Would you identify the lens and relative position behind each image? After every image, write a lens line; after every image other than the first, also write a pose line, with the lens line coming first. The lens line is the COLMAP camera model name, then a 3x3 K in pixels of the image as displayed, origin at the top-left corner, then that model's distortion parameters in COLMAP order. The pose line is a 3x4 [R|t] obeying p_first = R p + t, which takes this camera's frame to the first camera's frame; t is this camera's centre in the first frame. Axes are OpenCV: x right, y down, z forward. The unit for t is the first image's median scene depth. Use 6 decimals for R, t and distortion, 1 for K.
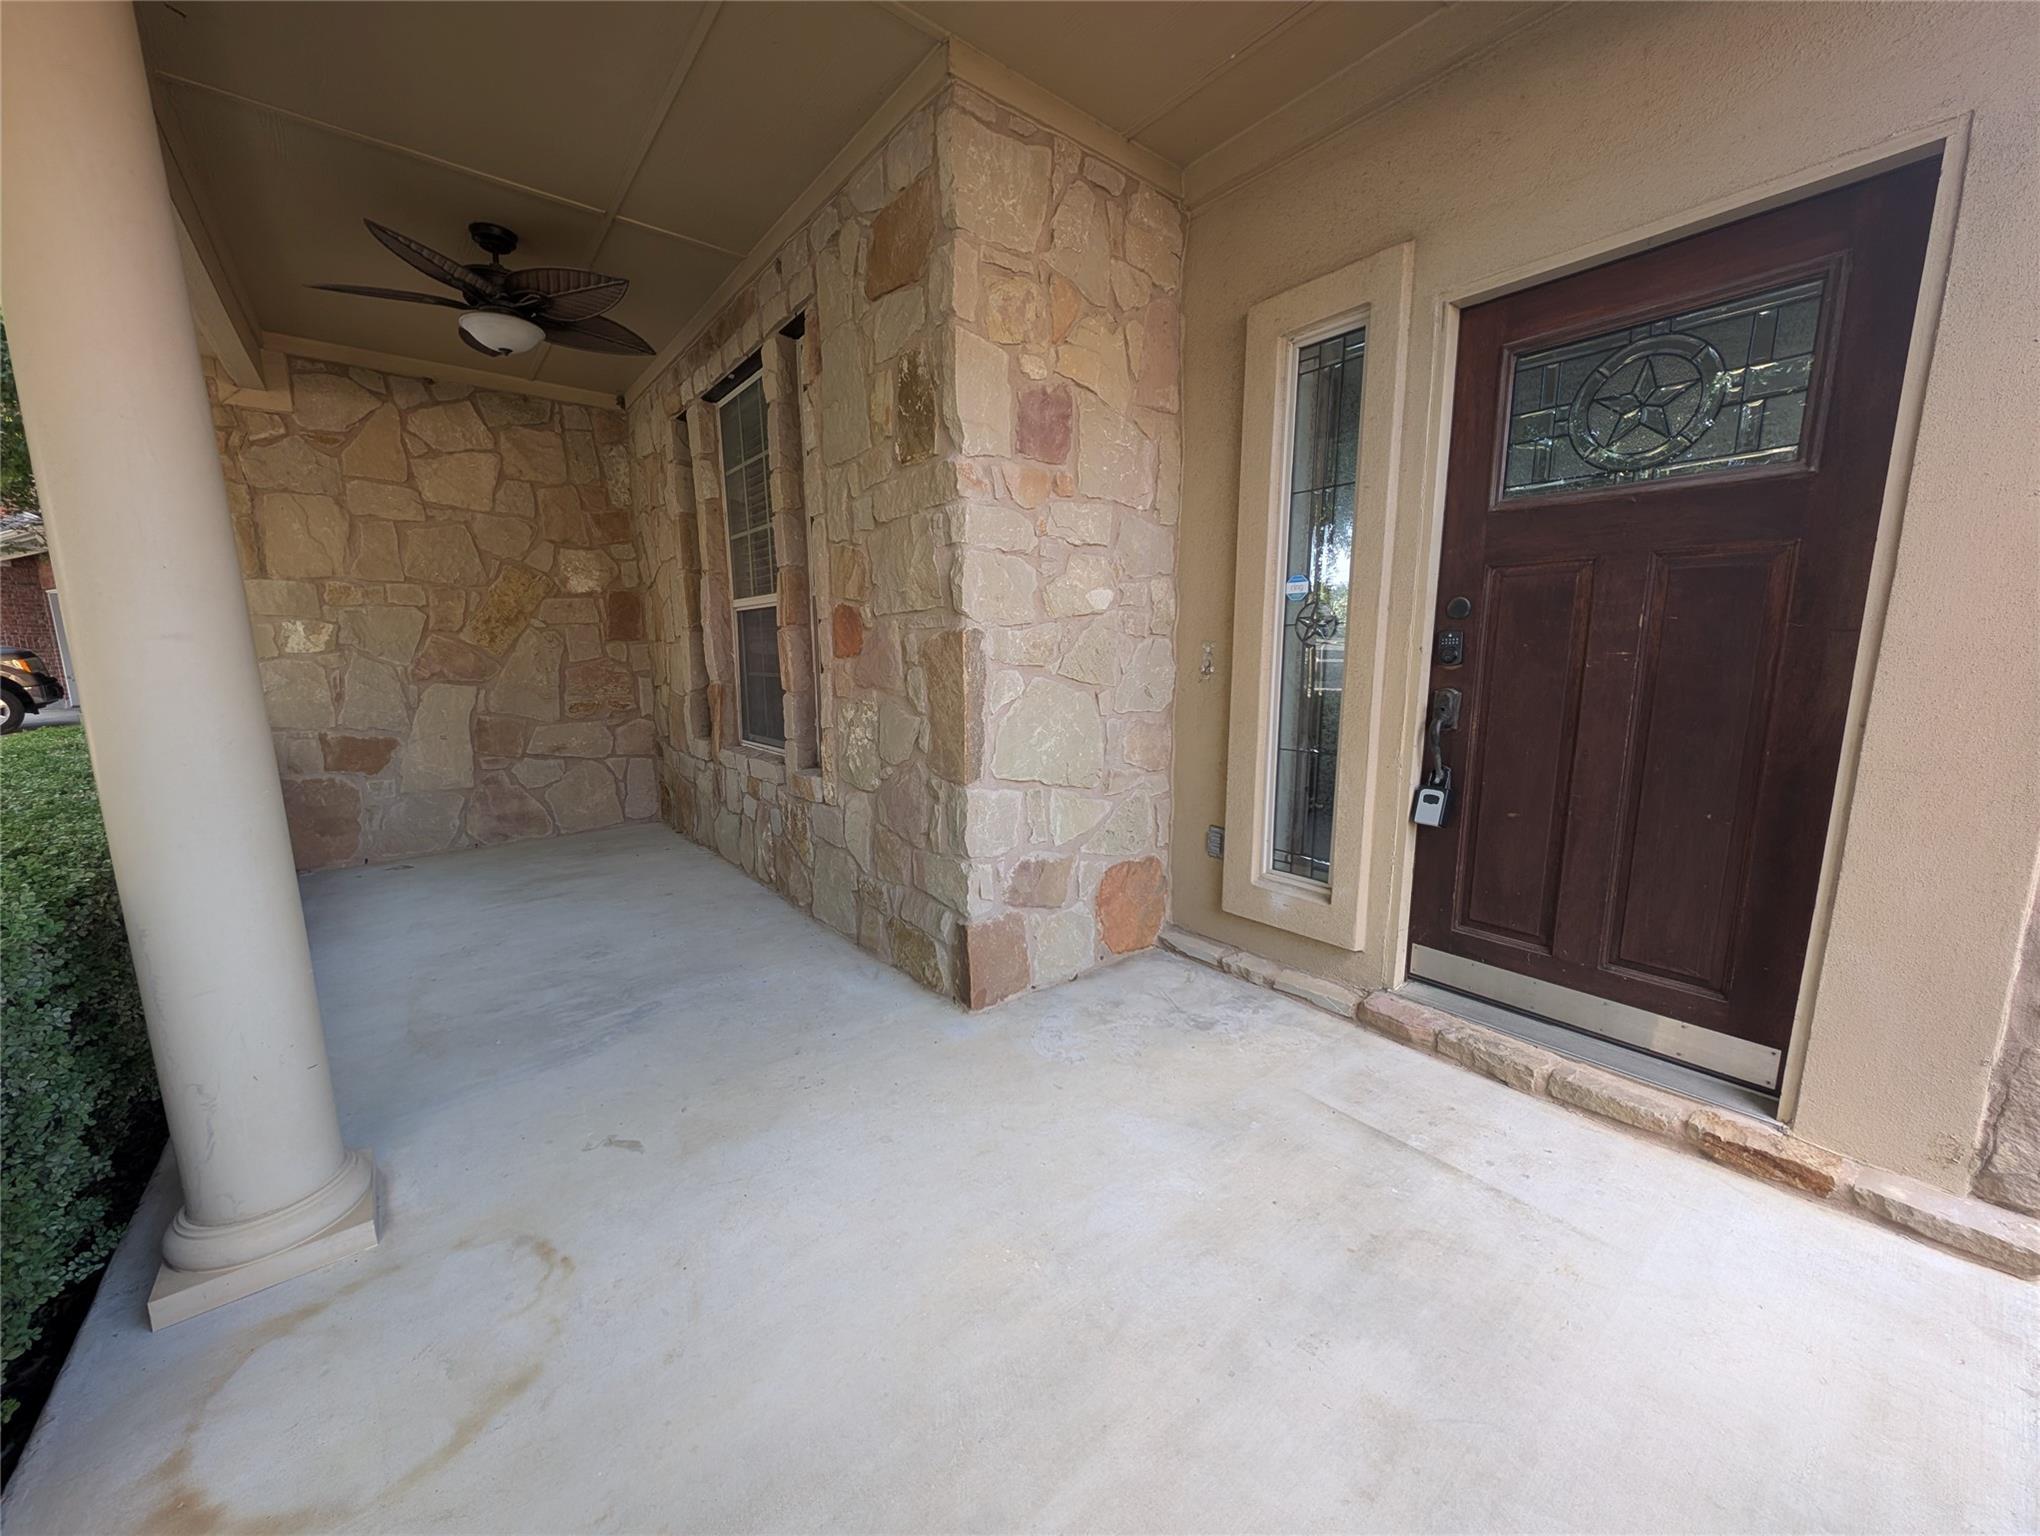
lens RADIAL K [[770.2, 0, 1017.1], [0, 770.2, 777.6], [0, 0, 1]] dist [0.007218, -0.003356]
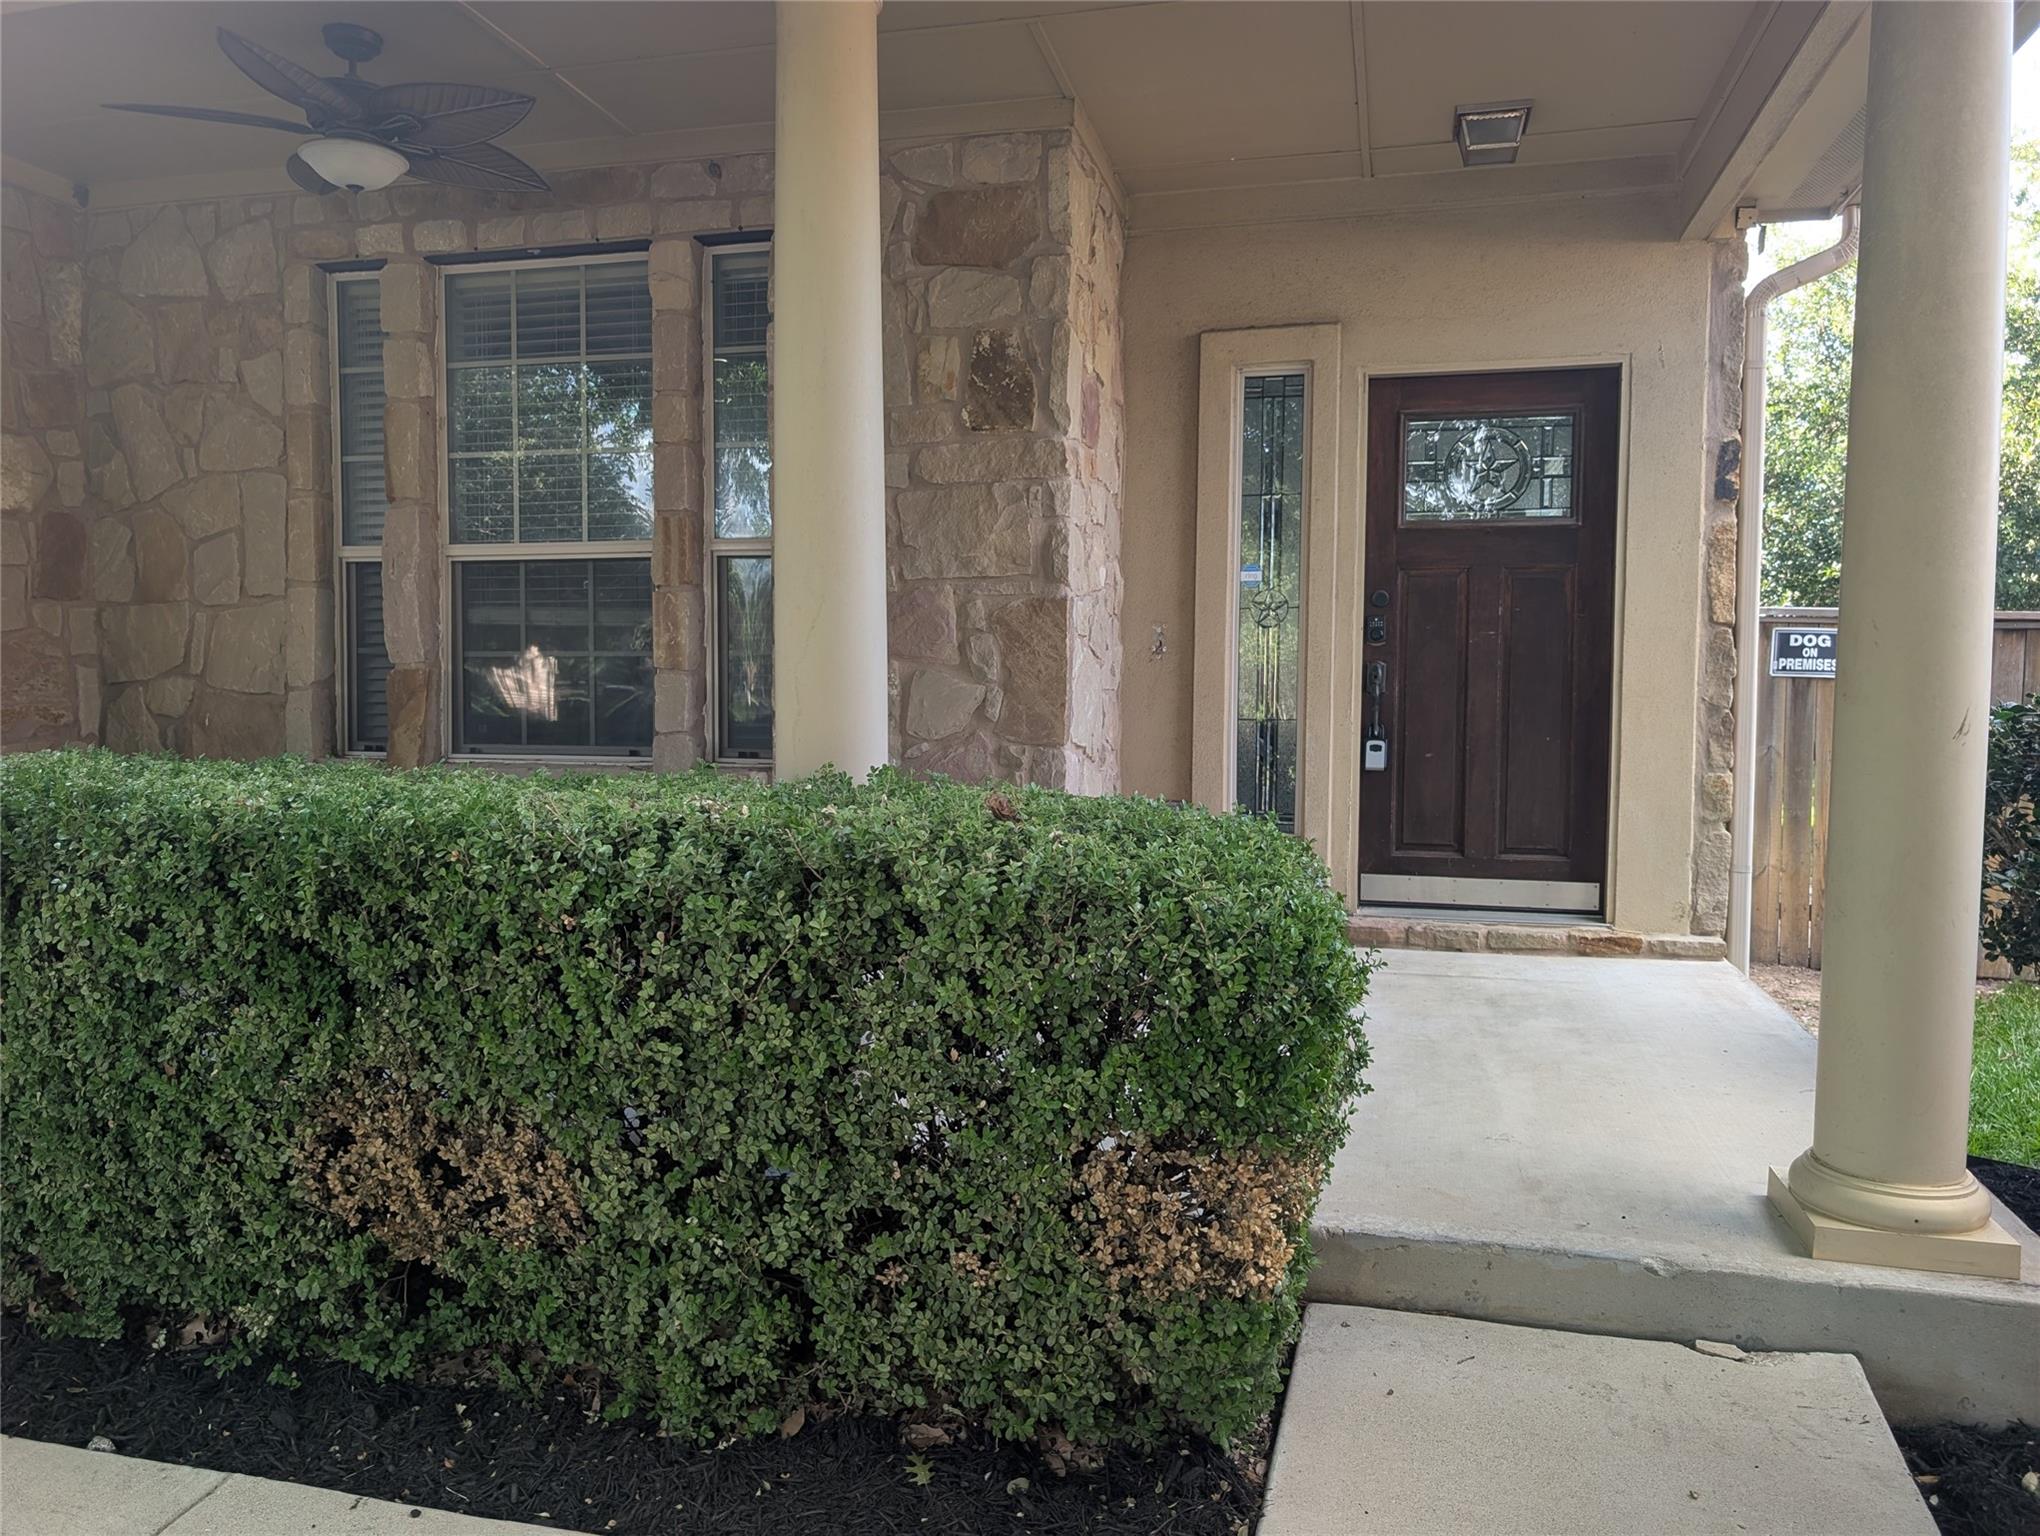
lens RADIAL K [[1464.3, 0, 1020.0], [0, 1464.3, 768.0], [0, 0, 1]] dist [-0.005465, -0.000137]
pose [[0.794367, -0.024558, 0.606942, -1.343527], [0.088228, 0.993251, -0.075284, 0.185532], [-0.600997, 0.113352, 0.791173, -0.517037]]
